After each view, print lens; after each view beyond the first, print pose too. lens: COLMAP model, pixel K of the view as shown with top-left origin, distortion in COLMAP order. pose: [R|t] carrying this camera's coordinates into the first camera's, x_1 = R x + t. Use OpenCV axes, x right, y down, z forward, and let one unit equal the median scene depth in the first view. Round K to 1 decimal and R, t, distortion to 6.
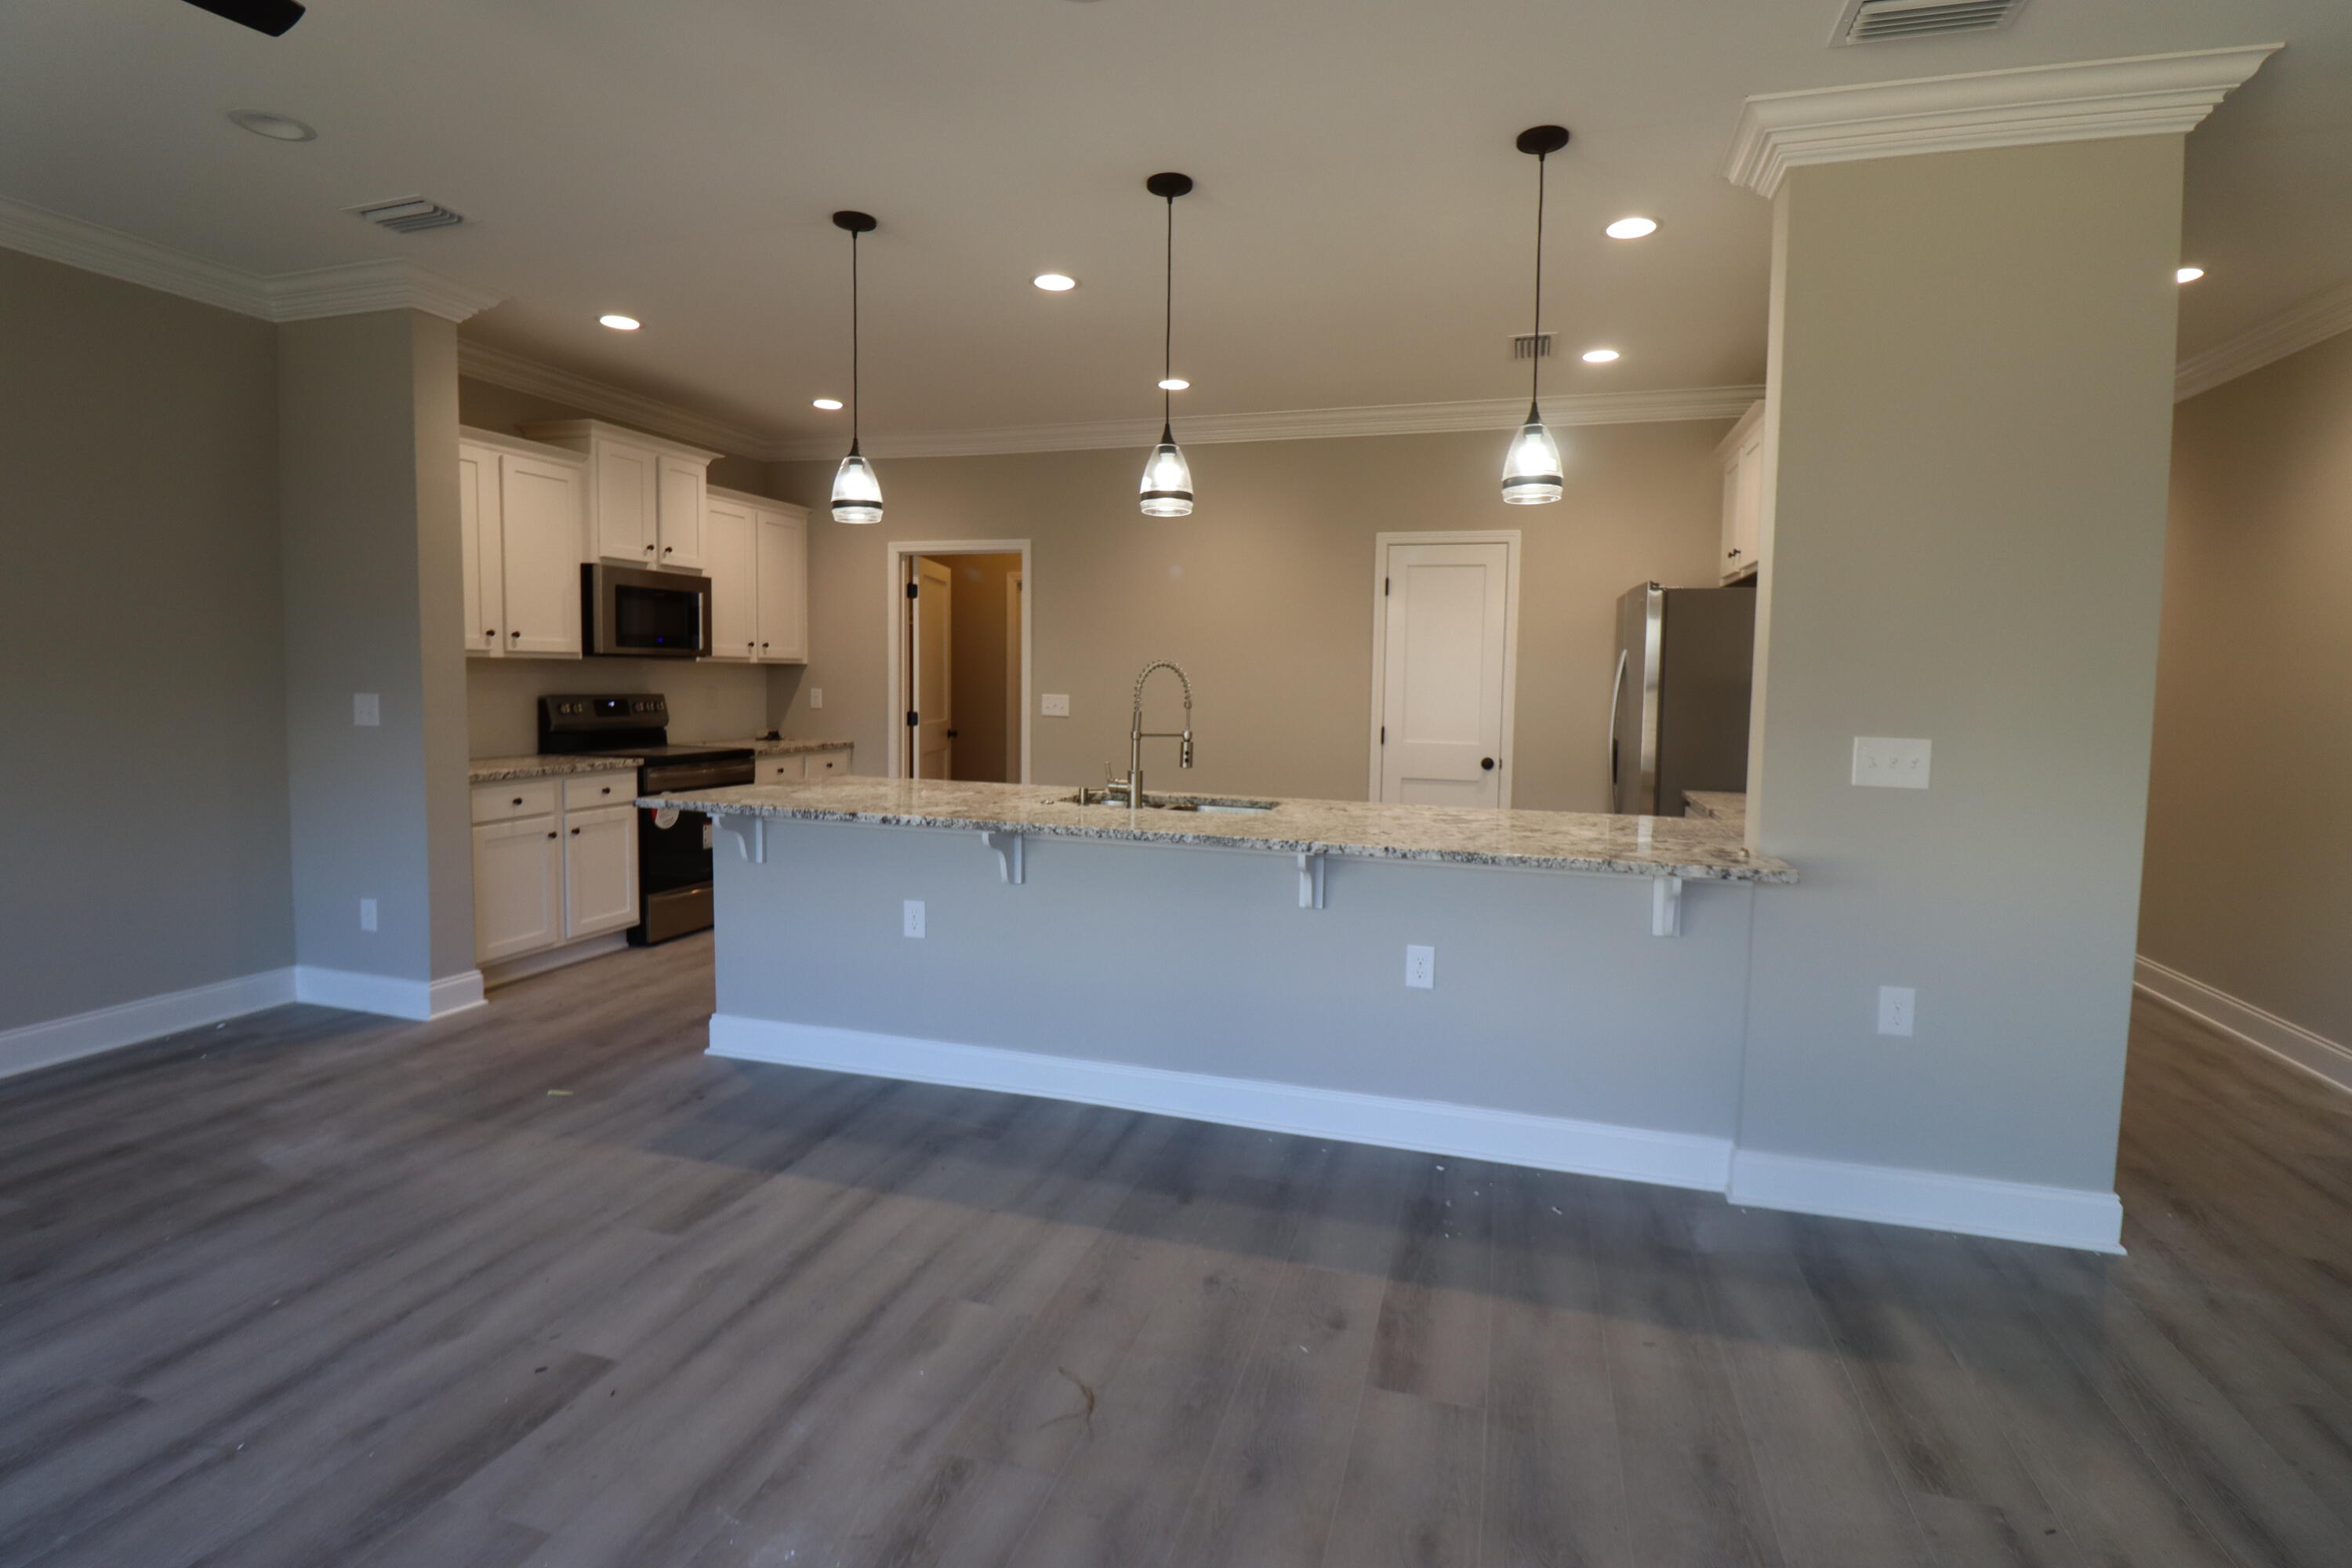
lens RADIAL K [[1084.3, 0, 1185.4], [0, 1084.3, 749.9], [0, 0, 1]] dist [0.037880, 0.000054]
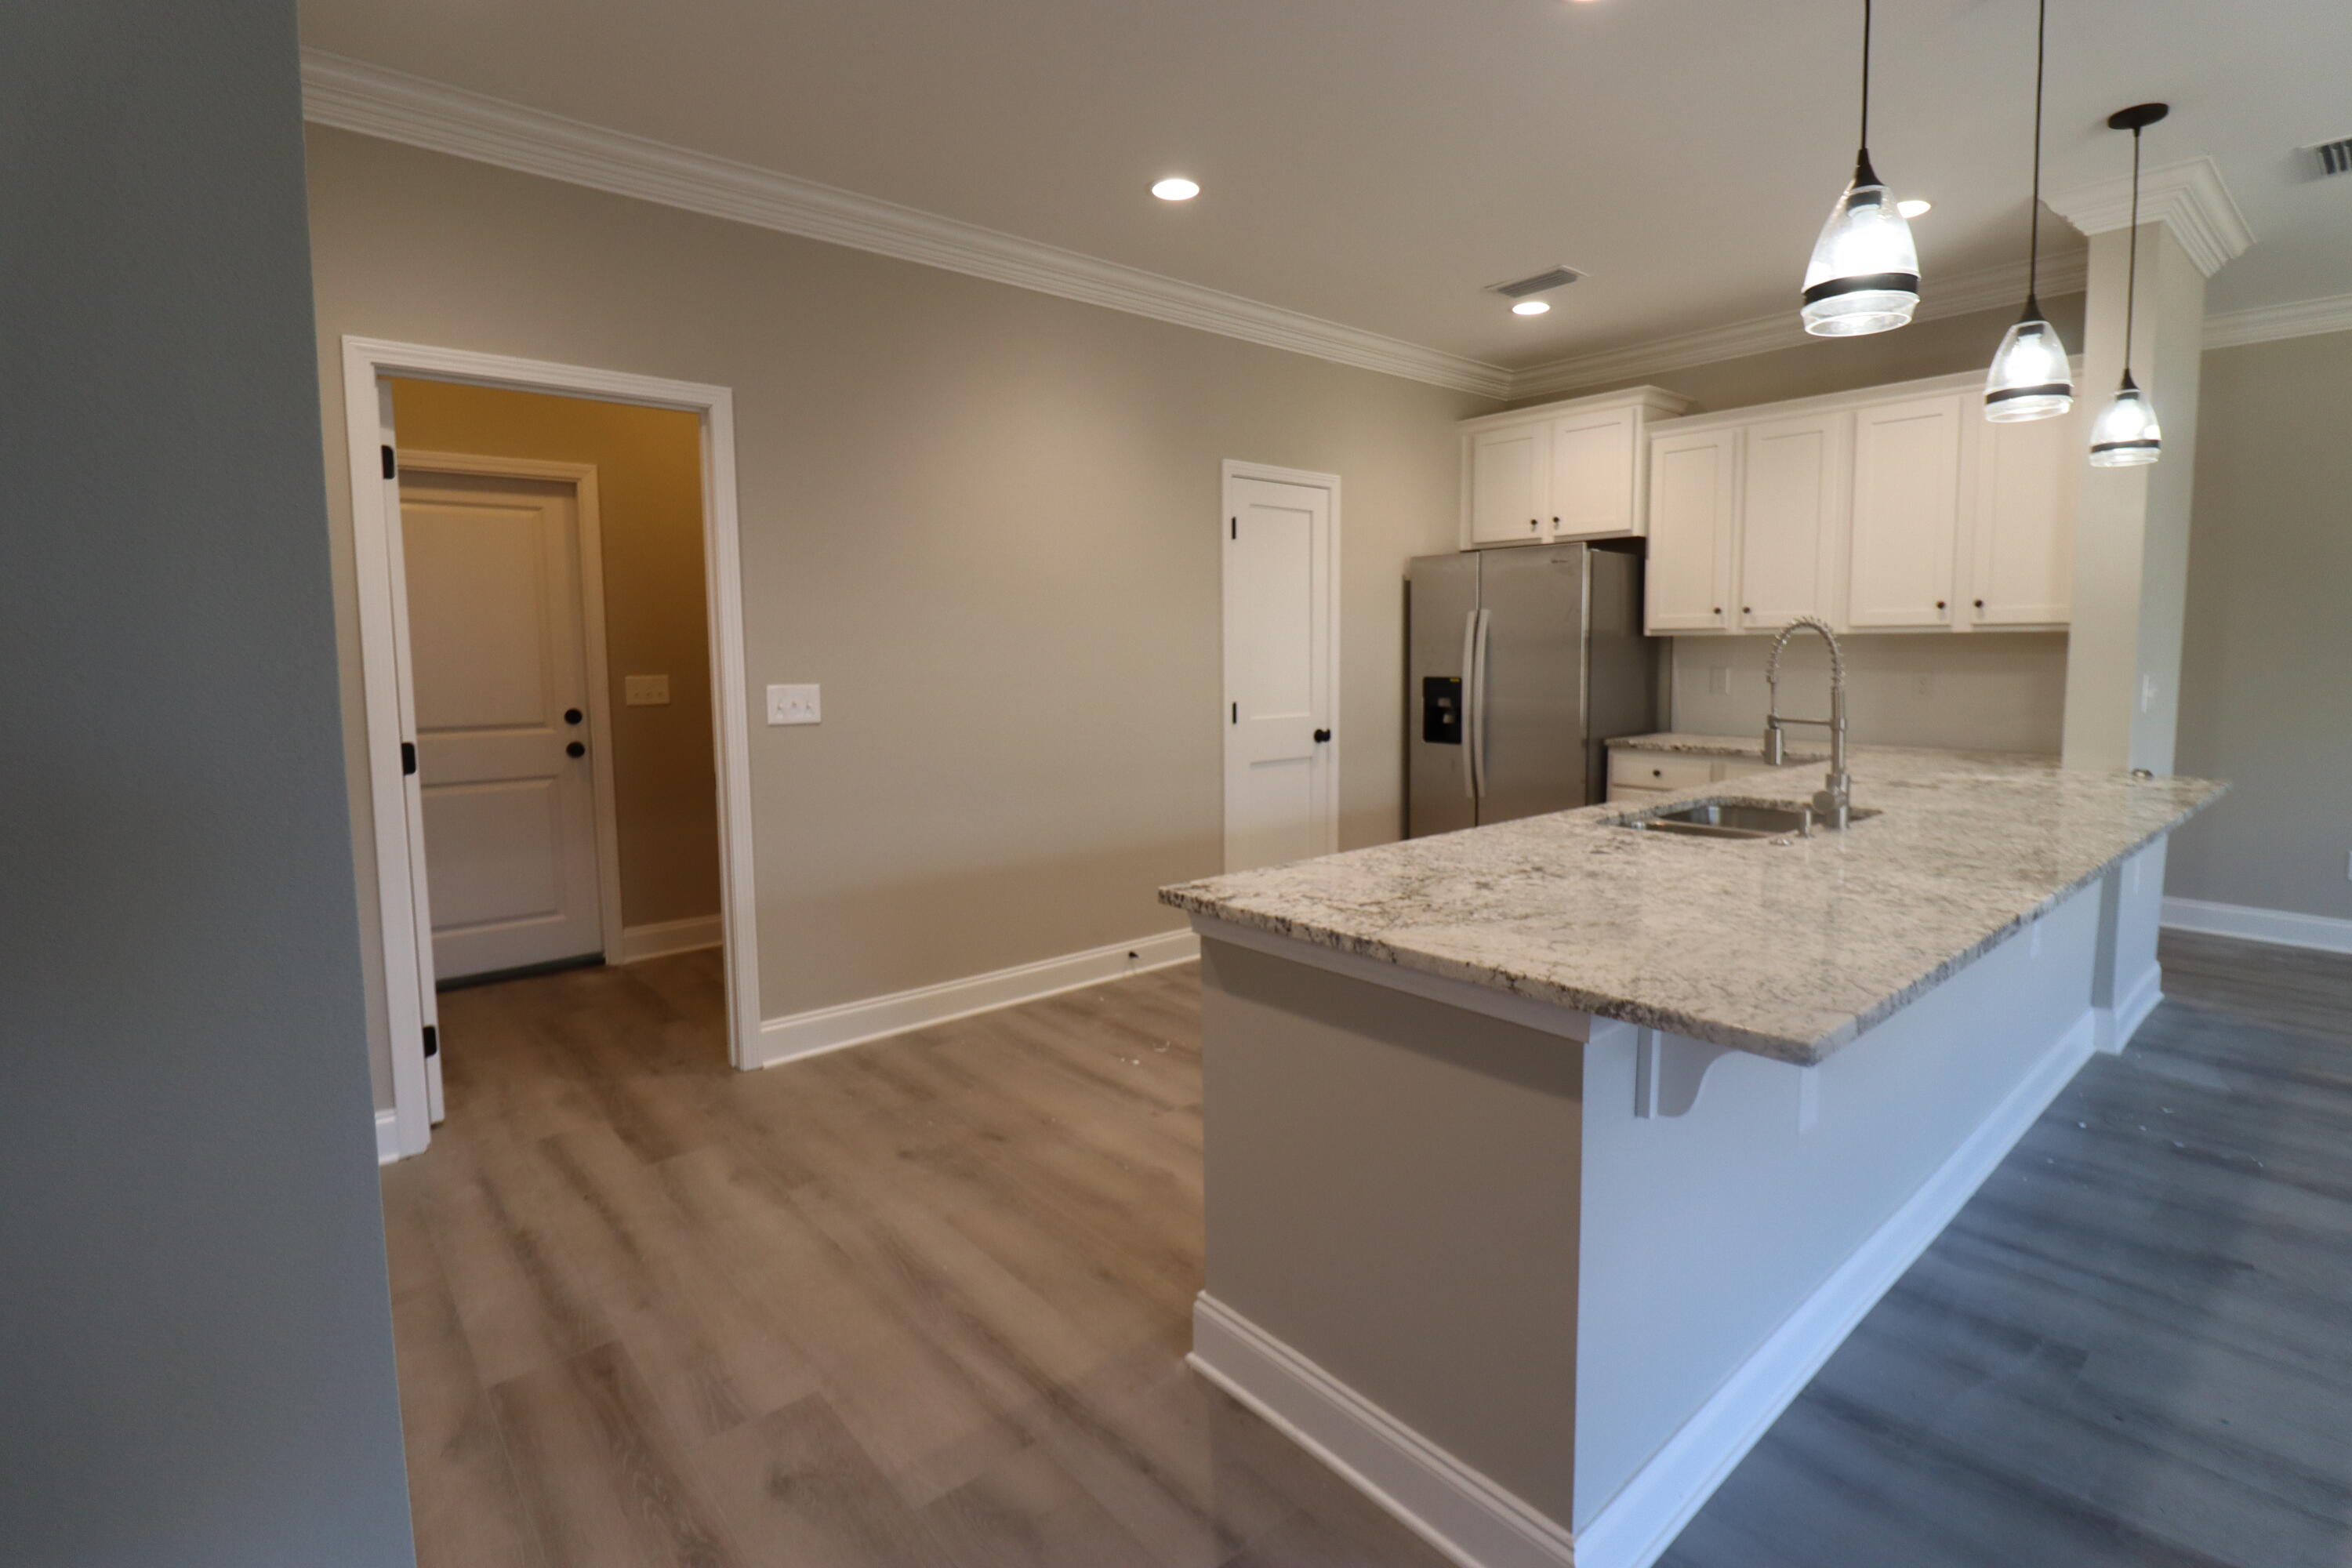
lens RADIAL K [[1108.0, 0, 1184.0], [0, 1108.0, 737.5], [0, 0, 1]] dist [0.018231, -0.020303]
pose [[0.536836, -0.090614, 0.838806, -0.639994], [0.075491, 0.995387, 0.059215, -0.056454], [-0.840302, 0.031533, 0.541200, 0.706982]]
